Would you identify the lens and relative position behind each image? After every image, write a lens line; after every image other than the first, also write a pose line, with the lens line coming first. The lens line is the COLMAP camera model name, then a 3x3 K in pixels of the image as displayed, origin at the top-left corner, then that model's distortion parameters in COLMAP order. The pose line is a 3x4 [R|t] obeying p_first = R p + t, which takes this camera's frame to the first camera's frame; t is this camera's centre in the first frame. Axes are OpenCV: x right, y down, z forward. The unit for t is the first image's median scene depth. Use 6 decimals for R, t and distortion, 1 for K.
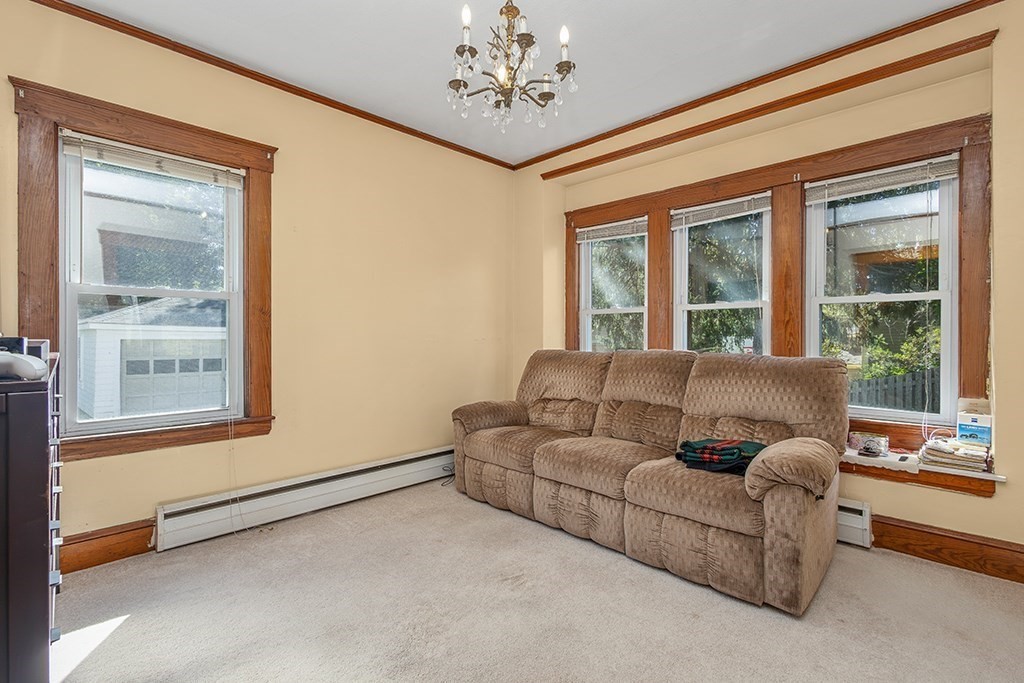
lens RADIAL K [[468.3, 0, 510.2], [0, 468.3, 338.7], [0, 0, 1]] dist [0.013106, -0.003393]
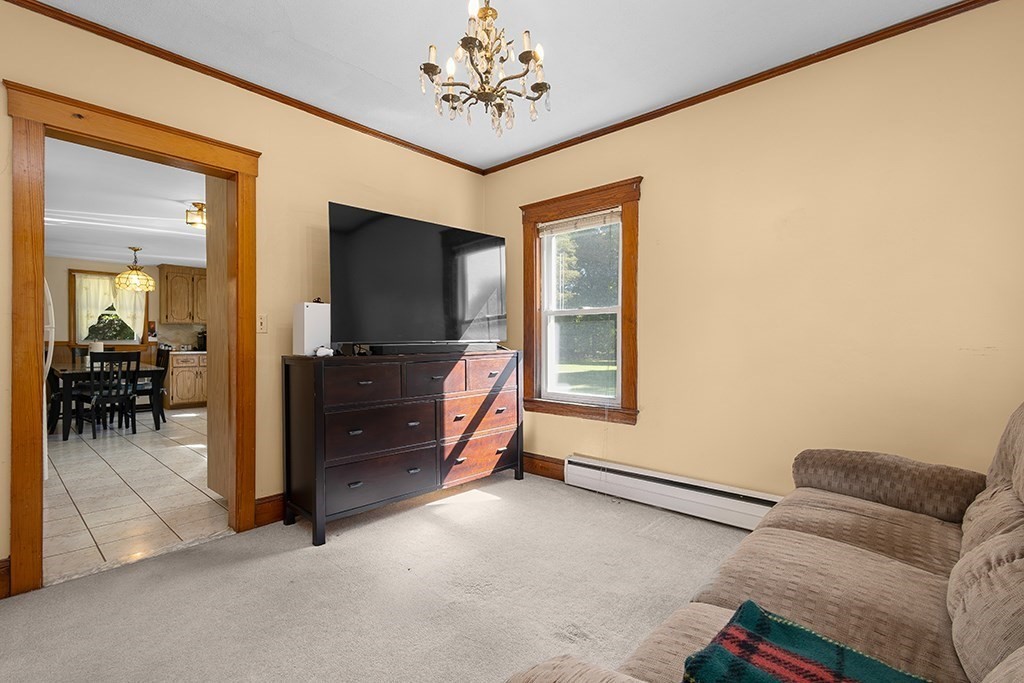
lens RADIAL K [[468.3, 0, 510.0], [0, 468.3, 346.6], [0, 0, 1]] dist [0.013106, -0.003393]
pose [[0.055871, 0.015199, -0.998322, 0.640731], [-0.004226, 0.999879, 0.014987, -0.008592], [0.998429, 0.003381, 0.055929, 0.637555]]
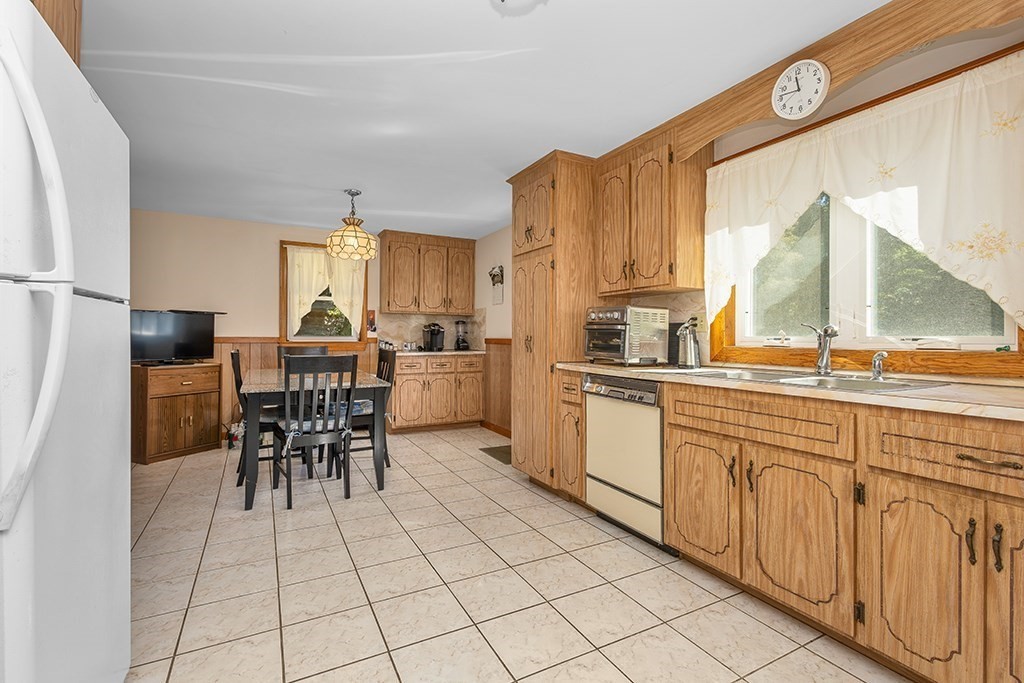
lens RADIAL K [[468.3, 0, 504.8], [0, 468.3, 337.1], [0, 0, 1]] dist [0.013106, -0.003393]
pose [[-0.302587, 0.000510, -0.953122, -0.468511], [-0.003313, 0.999993, 0.001587, 0.003708], [0.953116, 0.003637, -0.302583, -0.132322]]
